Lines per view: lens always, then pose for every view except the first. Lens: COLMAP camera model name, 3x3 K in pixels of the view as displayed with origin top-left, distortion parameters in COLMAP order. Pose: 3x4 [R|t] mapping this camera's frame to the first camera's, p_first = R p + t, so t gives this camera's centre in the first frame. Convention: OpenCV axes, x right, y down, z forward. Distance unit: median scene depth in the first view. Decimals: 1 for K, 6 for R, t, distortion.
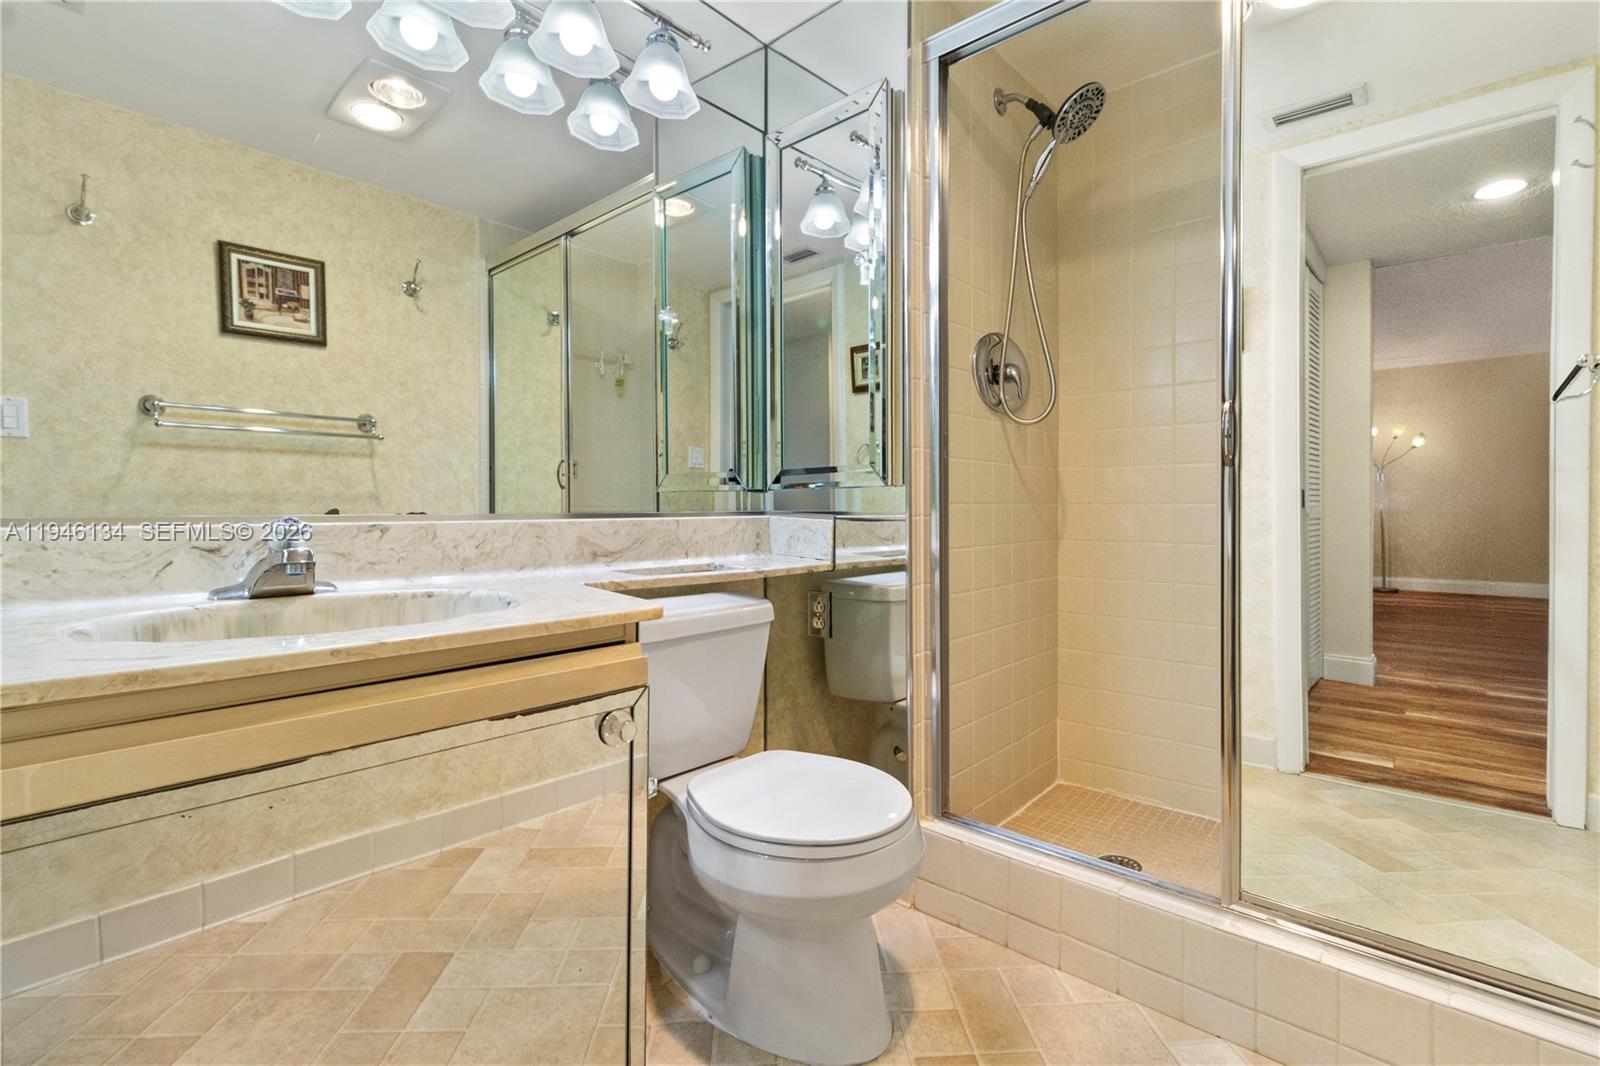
lens RADIAL K [[739.5, 0, 801.1], [0, 739.5, 523.8], [0, 0, 1]] dist [0.009989, -0.002124]
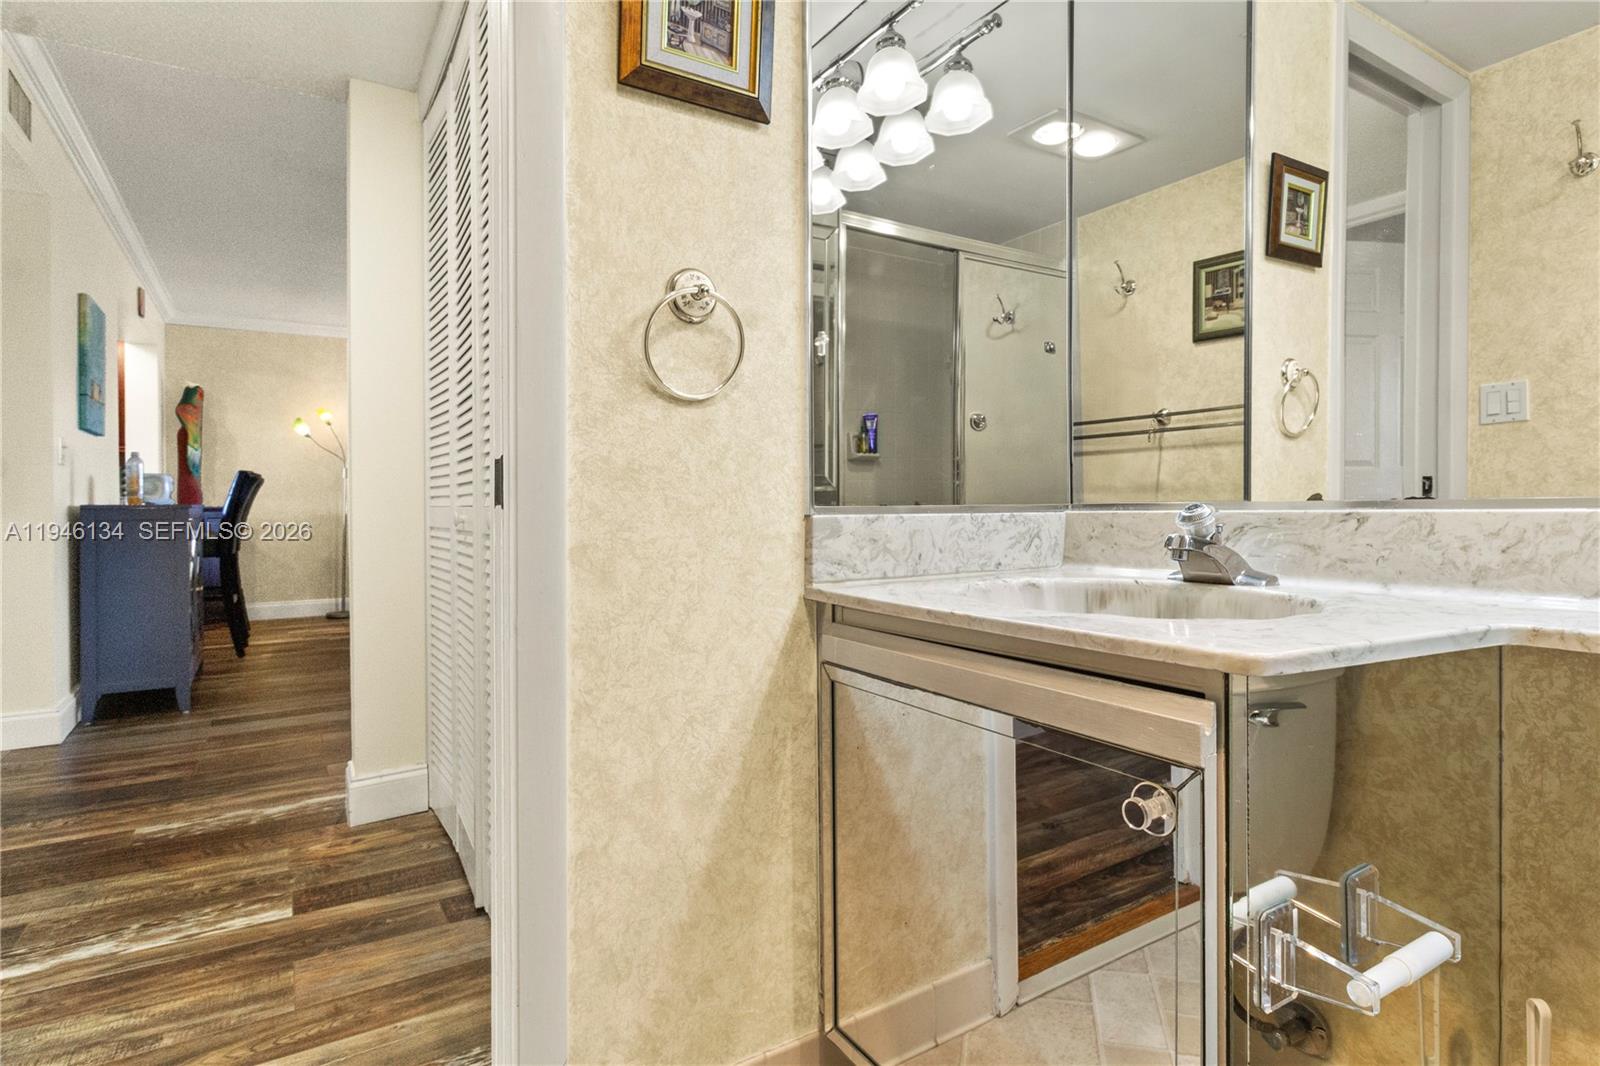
lens RADIAL K [[813.8, 0, 800.2], [0, 813.8, 504.5], [0, 0, 1]] dist [0.005041, -0.001543]
pose [[-0.272310, 0.002946, -0.962205, 0.400549], [-0.007675, 0.999957, 0.005234, -0.007270], [0.962179, 0.008810, -0.272276, 0.621074]]
